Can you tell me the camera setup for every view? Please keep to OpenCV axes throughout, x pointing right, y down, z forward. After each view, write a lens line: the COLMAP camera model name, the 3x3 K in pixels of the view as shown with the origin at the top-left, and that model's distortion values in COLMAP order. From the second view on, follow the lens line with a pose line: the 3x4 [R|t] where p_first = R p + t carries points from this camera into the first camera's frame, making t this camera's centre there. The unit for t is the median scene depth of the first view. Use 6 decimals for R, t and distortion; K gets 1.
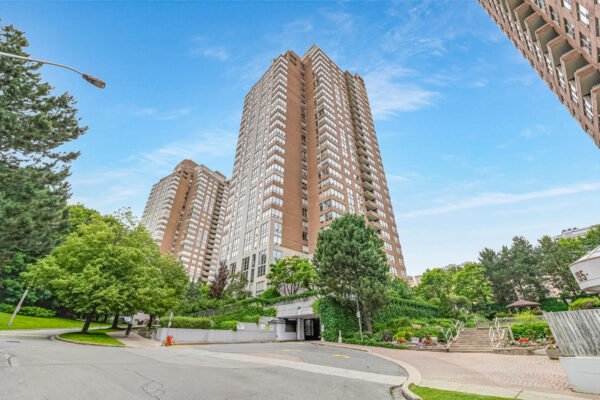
lens RADIAL K [[252.3, 0, 300.0], [0, 252.3, 200.0], [0, 0, 1]] dist [-0.002356, -0.000324]
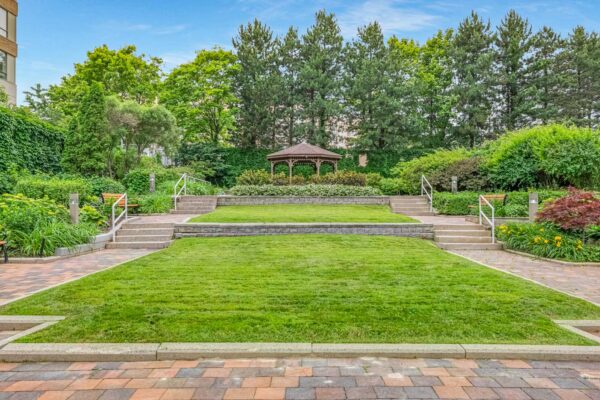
lens RADIAL K [[474.8, 0, 300.0], [0, 474.8, 200.0], [0, 0, 1]] dist [-0.000461, -0.000063]
pose [[0.692205, 0.026552, 0.721212, 0.289843], [-0.375182, 0.866913, 0.328177, 0.186486], [-0.616515, -0.497751, 0.610043, 0.414995]]
